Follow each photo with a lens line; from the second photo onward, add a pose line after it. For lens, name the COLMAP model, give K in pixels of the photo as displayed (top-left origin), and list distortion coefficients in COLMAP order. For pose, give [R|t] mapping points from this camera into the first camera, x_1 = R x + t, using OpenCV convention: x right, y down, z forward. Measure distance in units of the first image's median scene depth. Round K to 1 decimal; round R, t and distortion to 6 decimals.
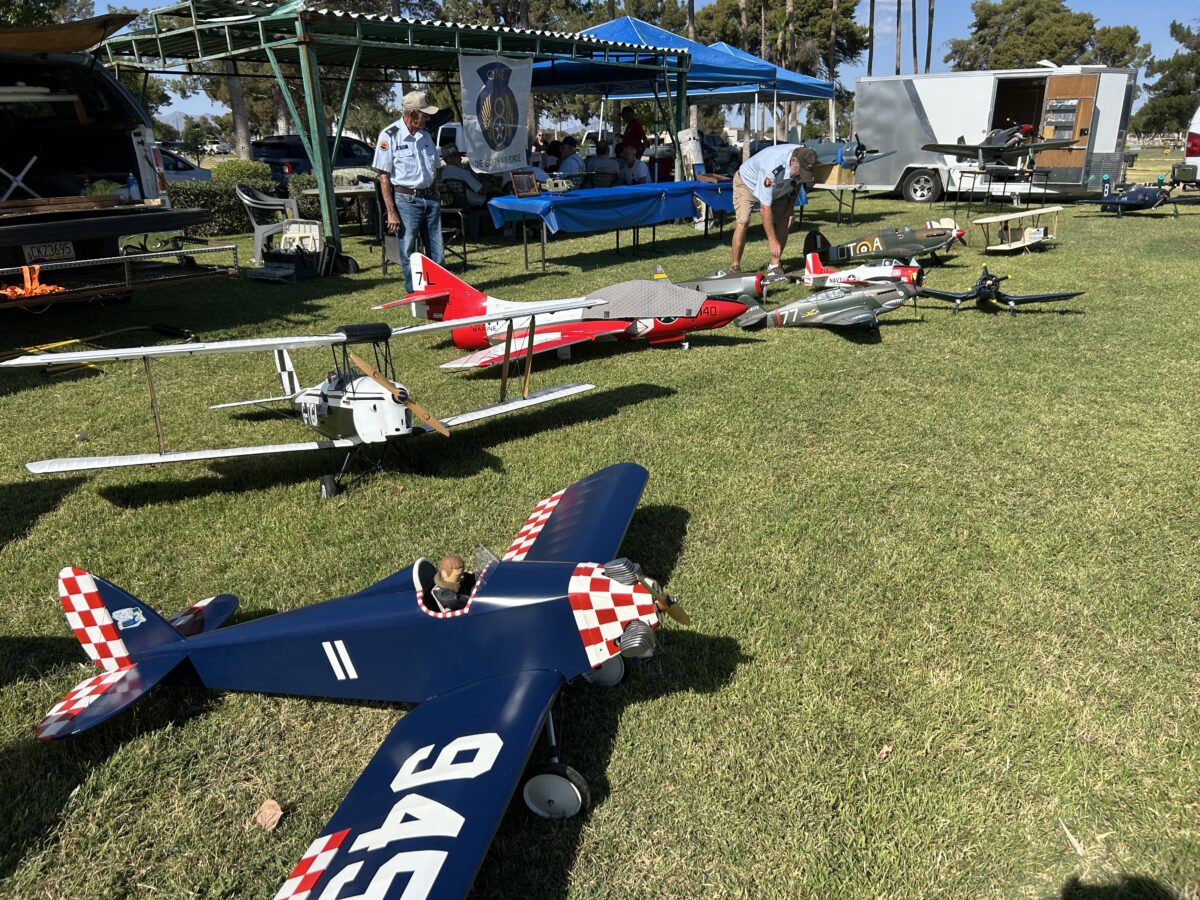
lens RADIAL K [[909.8, 0, 588.7], [0, 909.8, 451.5], [0, 0, 1]] dist [0.055545, -0.063314]
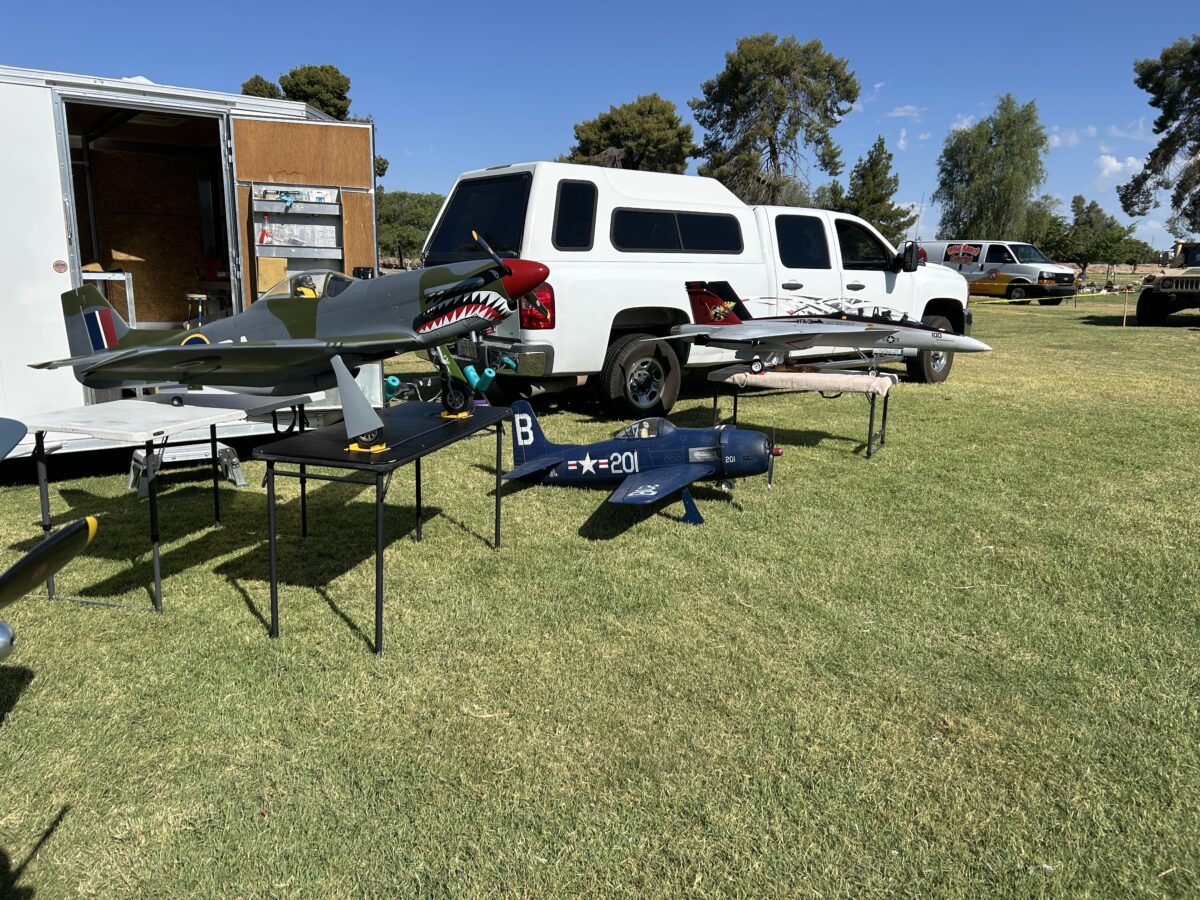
lens RADIAL K [[909.8, 0, 598.4], [0, 909.8, 449.0], [0, 0, 1]] dist [0.055545, -0.063314]
pose [[0.363602, -0.170628, 0.915795, 0.209887], [0.284213, 0.956530, 0.065375, -0.266936], [-0.887140, 0.236510, 0.396291, 0.756248]]
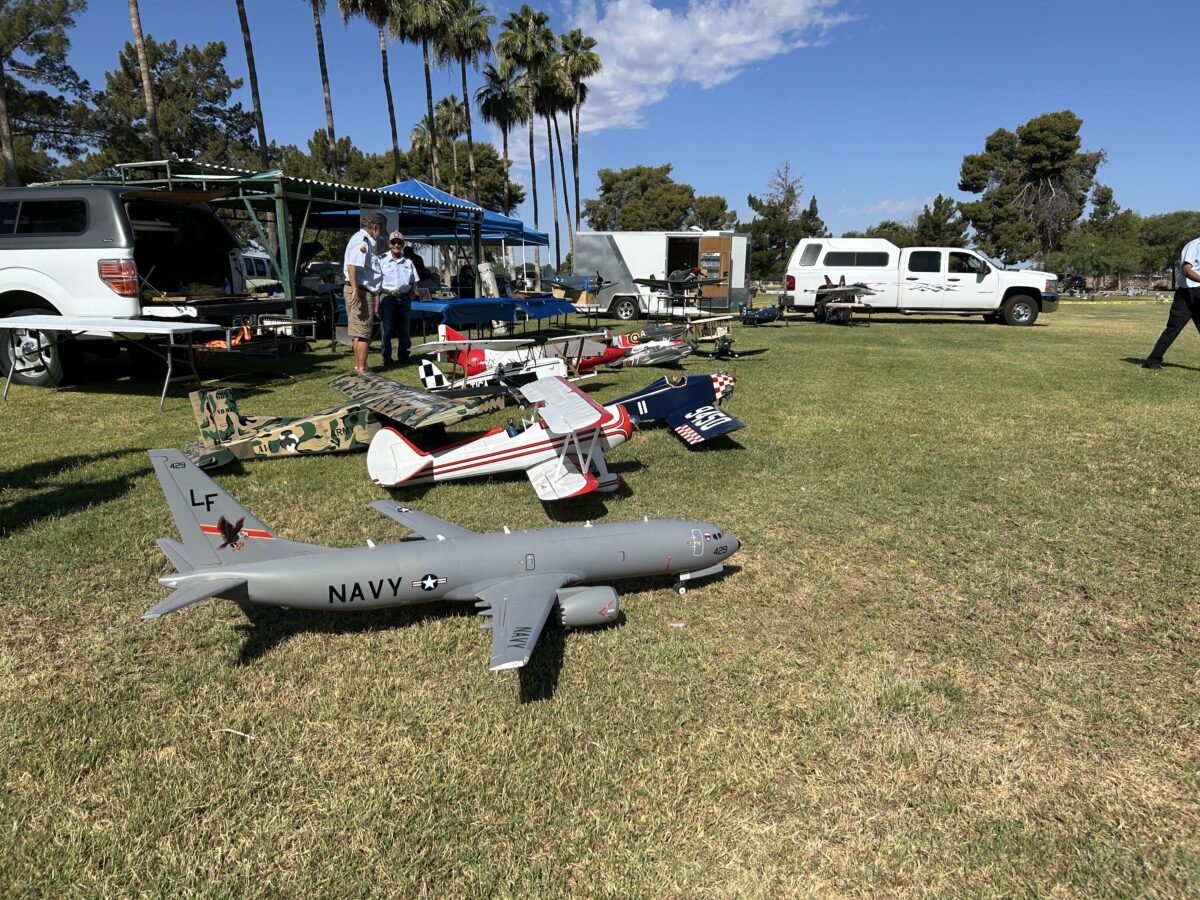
lens RADIAL K [[909.8, 0, 599.9], [0, 909.8, 451.0], [0, 0, 1]] dist [0.055545, -0.063314]
pose [[0.929973, -0.046250, 0.364707, -0.198924], [0.096867, 0.987825, -0.121732, 0.094104], [-0.354636, 0.148536, 0.923131, -0.243361]]
